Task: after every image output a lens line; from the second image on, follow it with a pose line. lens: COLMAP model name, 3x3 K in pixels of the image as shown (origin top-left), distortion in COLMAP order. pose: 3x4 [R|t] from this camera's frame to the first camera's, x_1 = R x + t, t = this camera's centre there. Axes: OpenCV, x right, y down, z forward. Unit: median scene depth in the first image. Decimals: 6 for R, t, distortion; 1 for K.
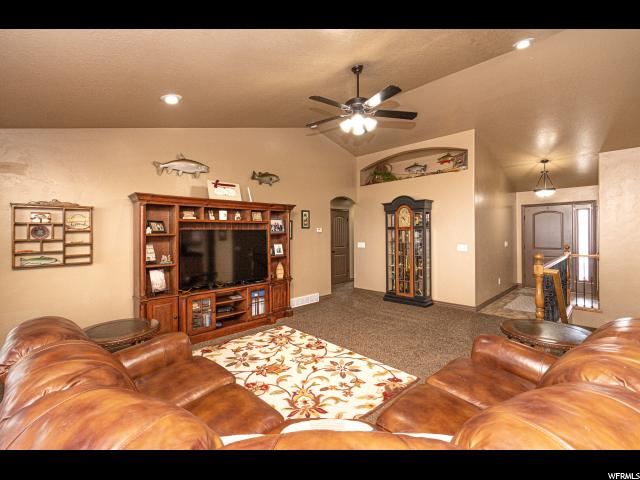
lens RADIAL K [[287.3, 0, 302.8], [0, 287.3, 233.9], [0, 0, 1]] dist [-0.000349, -0.000082]
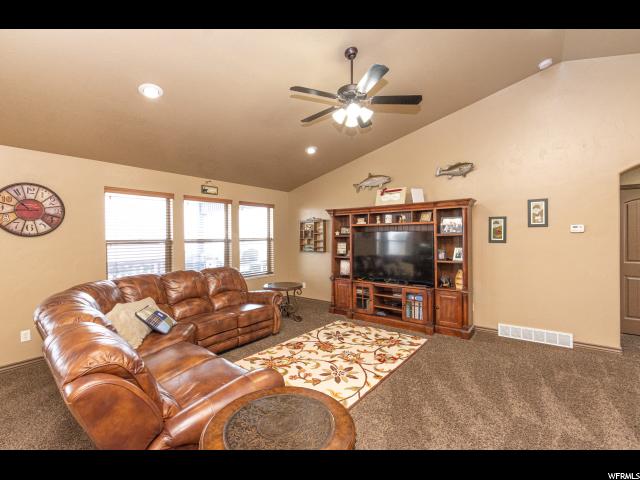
lens RADIAL K [[281.4, 0, 320.0], [0, 281.4, 240.0], [0, 0, 1]] dist [-0.000797, -0.000378]
pose [[0.167609, 0.025183, -0.985532, 0.770092], [0.009352, 0.999588, 0.027132, -0.015497], [0.985809, -0.013765, 0.167304, 0.558924]]
